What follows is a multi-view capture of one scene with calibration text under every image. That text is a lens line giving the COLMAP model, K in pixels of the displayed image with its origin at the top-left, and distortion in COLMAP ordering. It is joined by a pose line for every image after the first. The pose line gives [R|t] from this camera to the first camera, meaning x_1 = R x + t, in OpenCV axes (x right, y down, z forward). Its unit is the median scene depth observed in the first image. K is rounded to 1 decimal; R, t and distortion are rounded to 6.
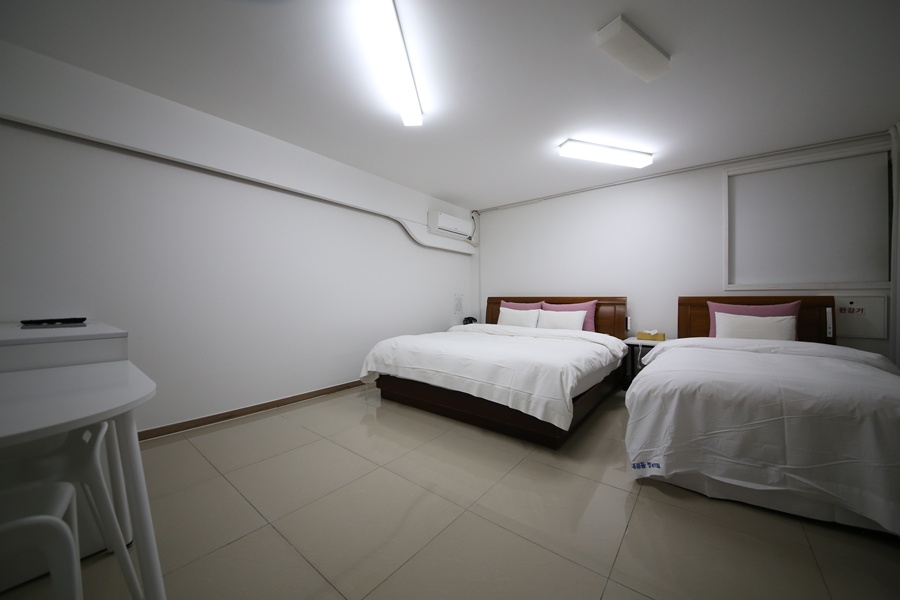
lens RADIAL K [[322.6, 0, 451.0], [0, 322.6, 299.4], [0, 0, 1]] dist [0.000317, -0.010434]
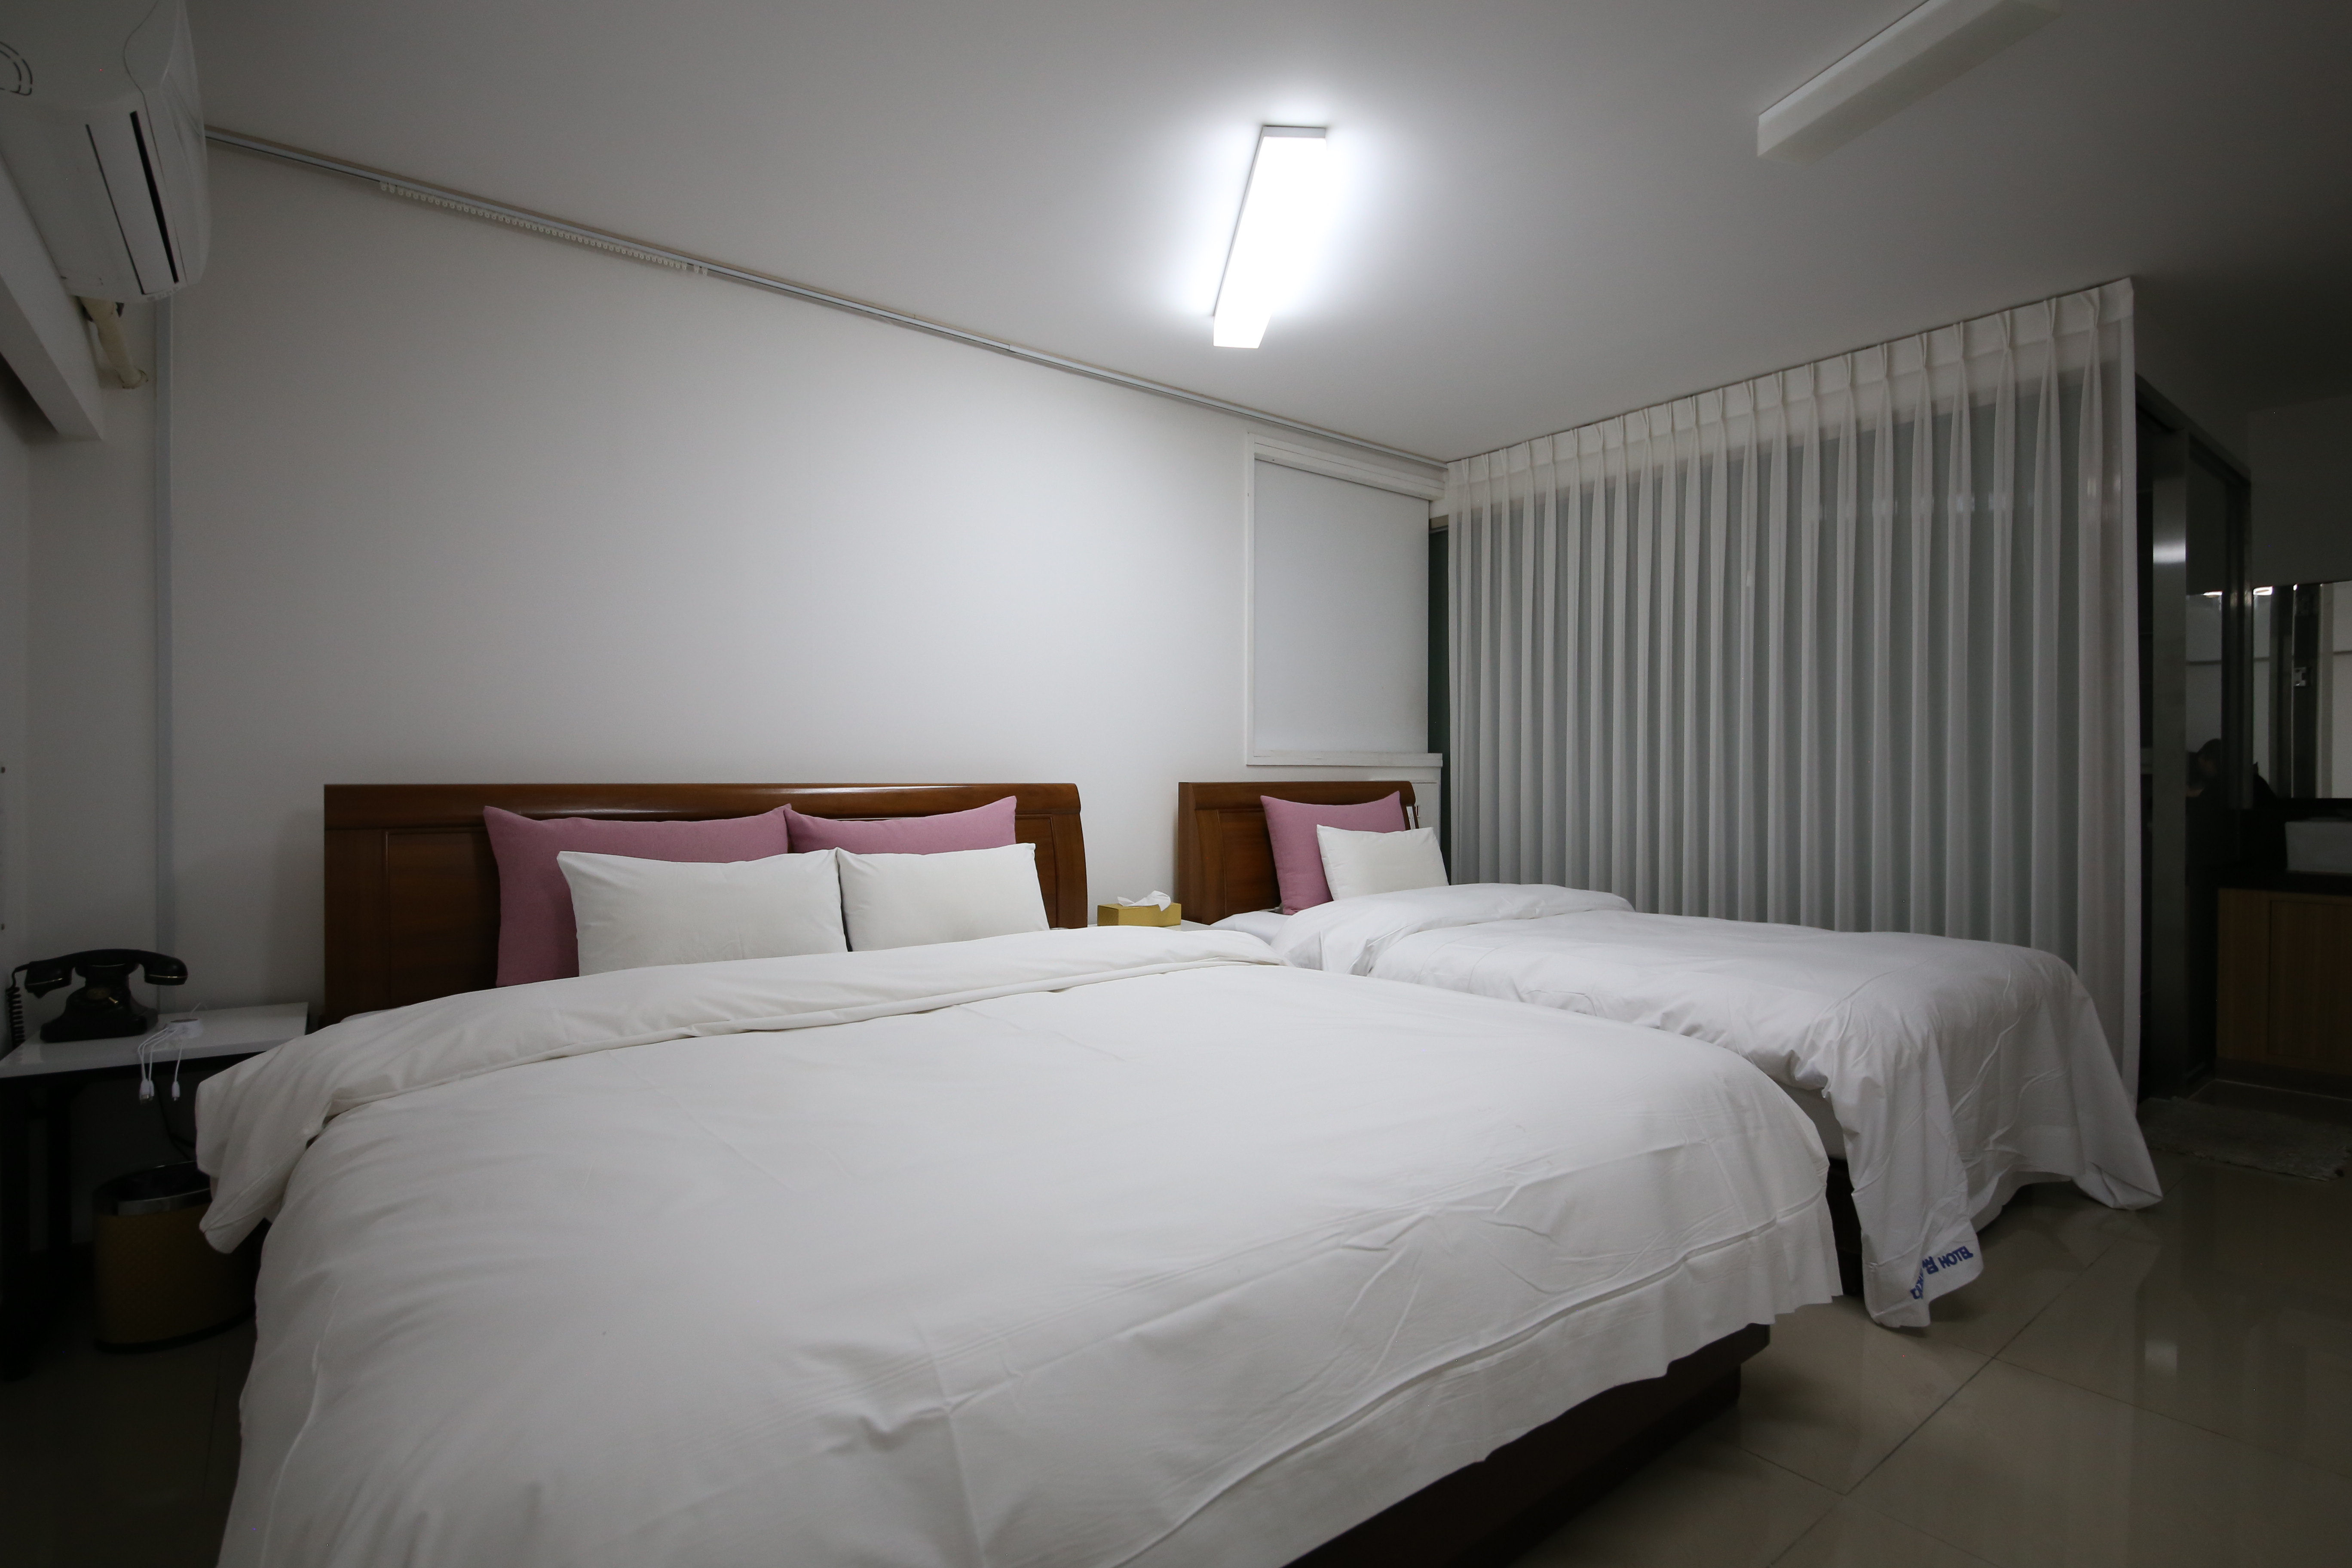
lens RADIAL K [[1112.3, 0, 1159.0], [0, 1112.3, 778.3], [0, 0, 1]] dist [0.040380, -0.048214]
pose [[0.235803, 0.002984, 0.971796, -0.409953], [0.008133, 0.999954, -0.005044, -0.008936], [-0.971767, 0.009093, 0.235768, 0.821197]]
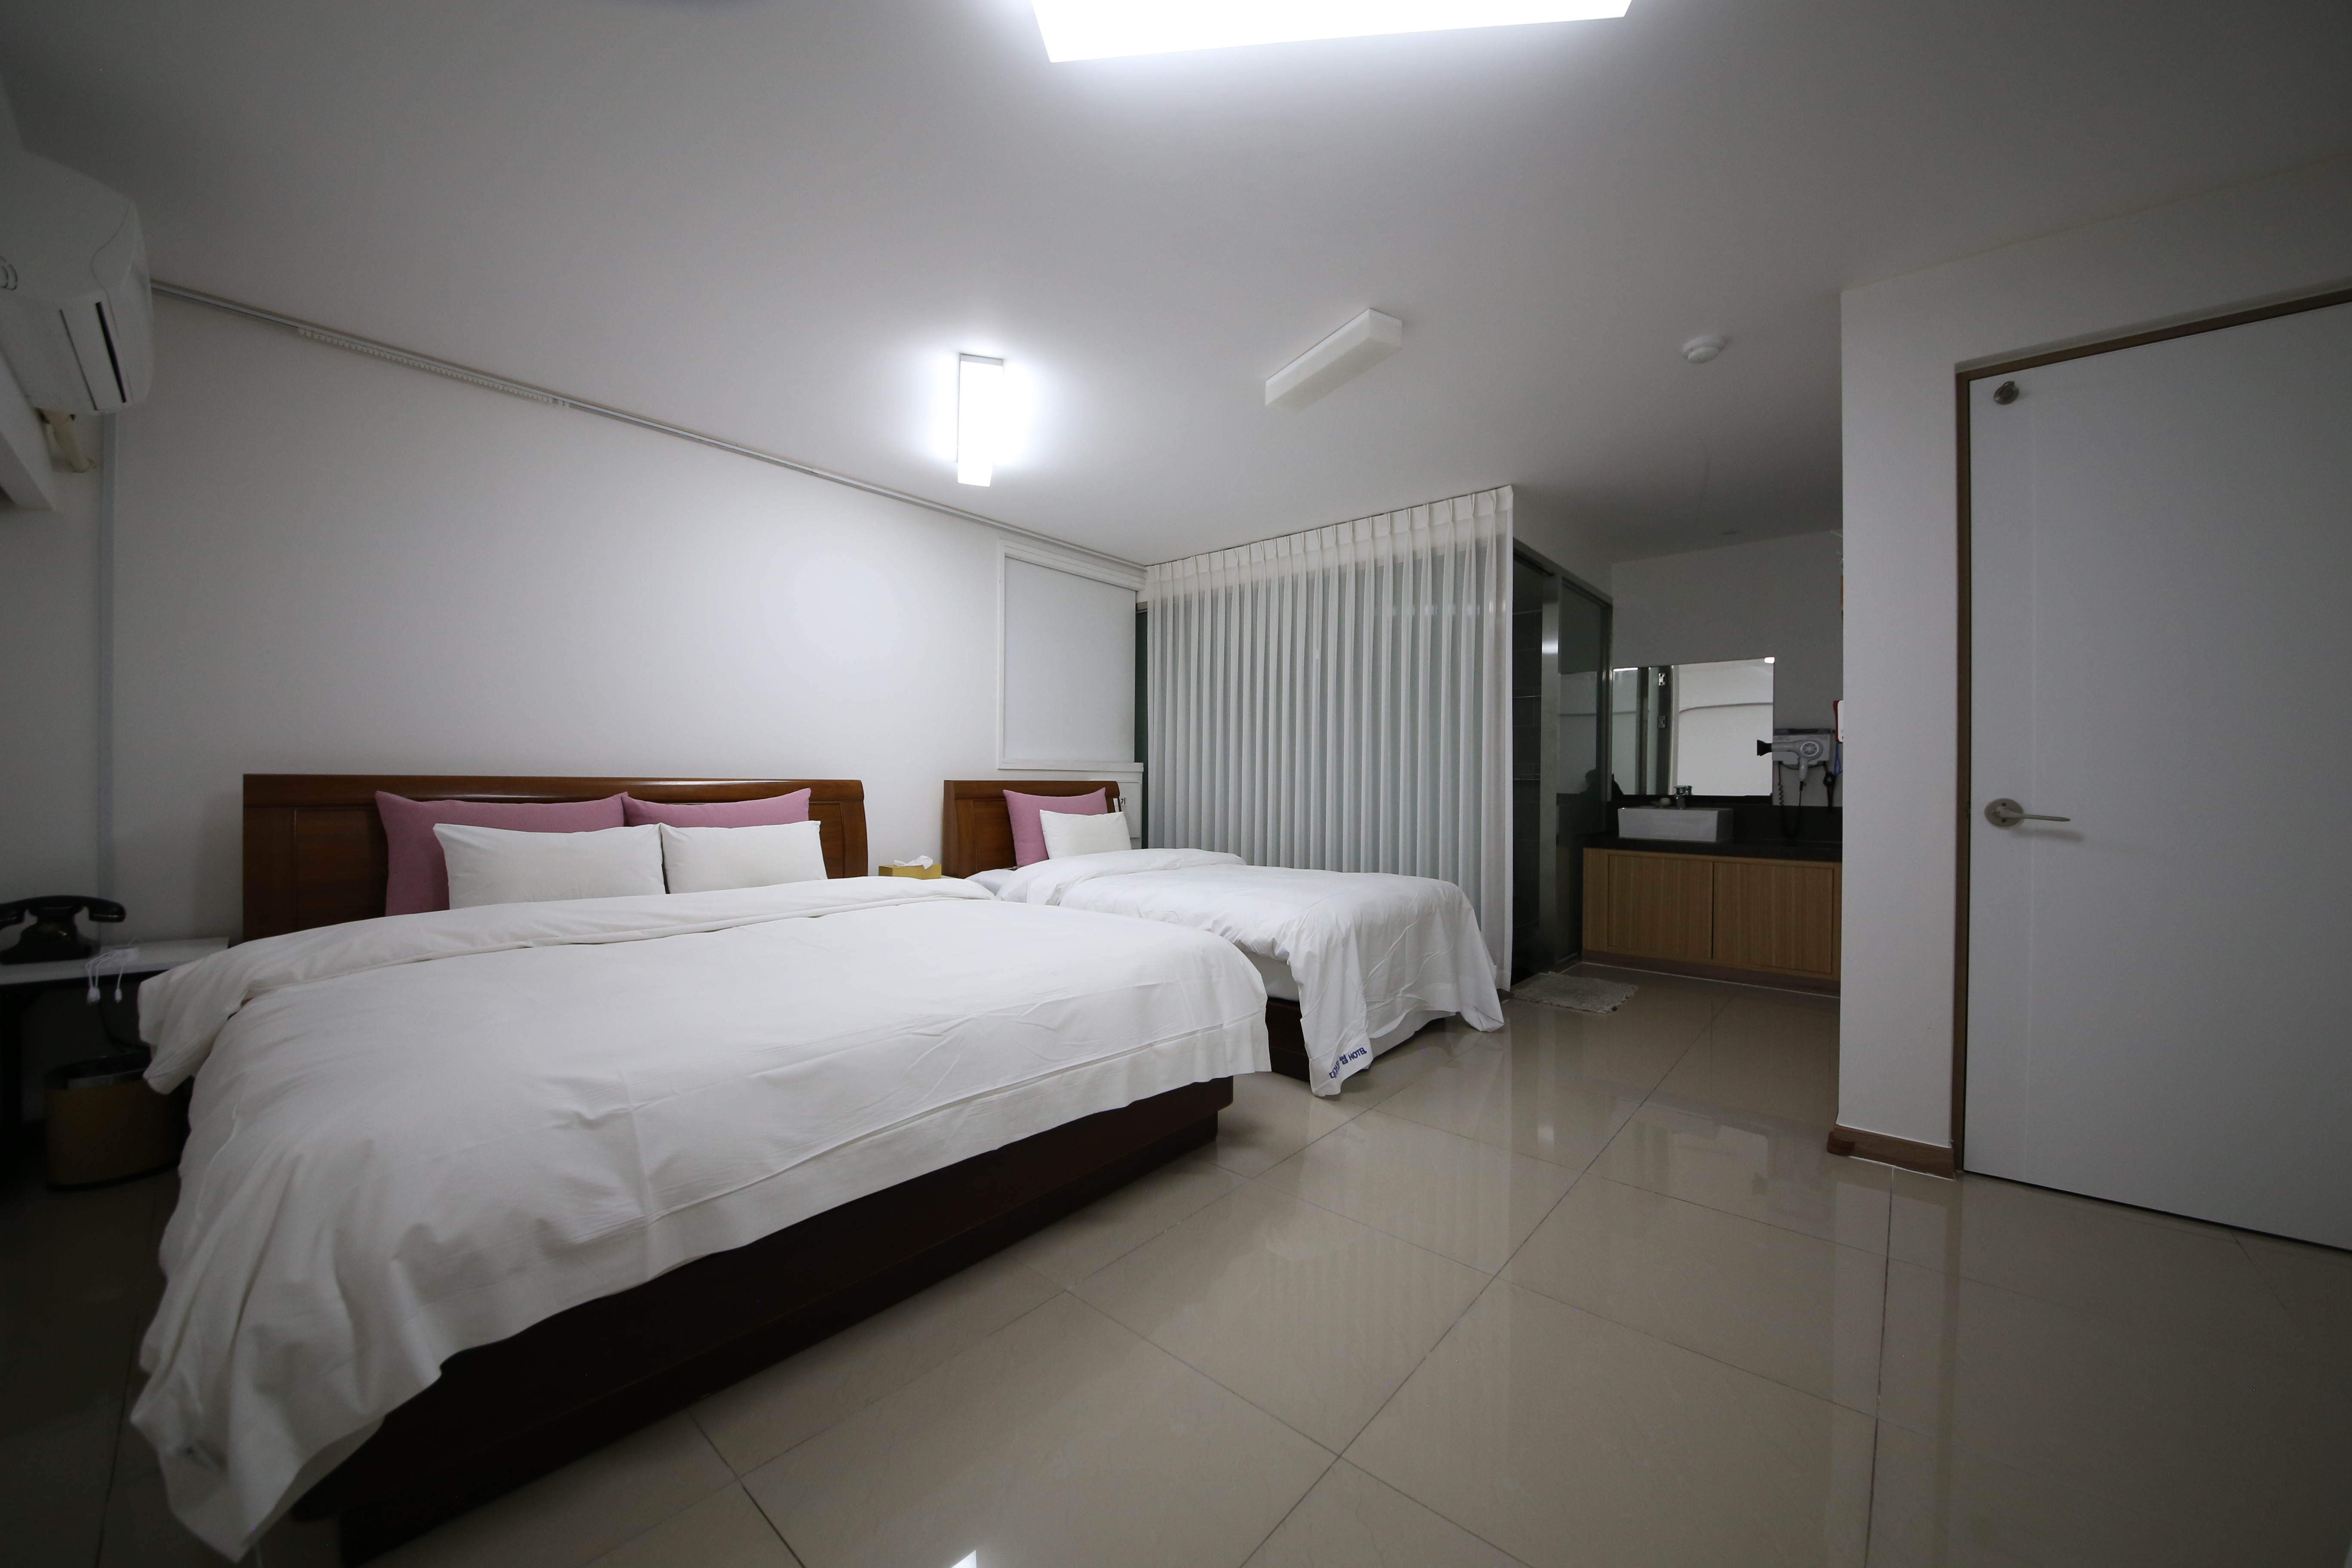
lens RADIAL K [[842.9, 0, 1178.7], [0, 842.9, 782.4], [0, 0, 1]] dist [0.000317, -0.010434]
pose [[0.035236, 0.003964, 0.999371, -0.526641], [0.002658, 0.999988, -0.004060, -0.001020], [-0.999375, 0.002800, 0.035225, 0.675950]]
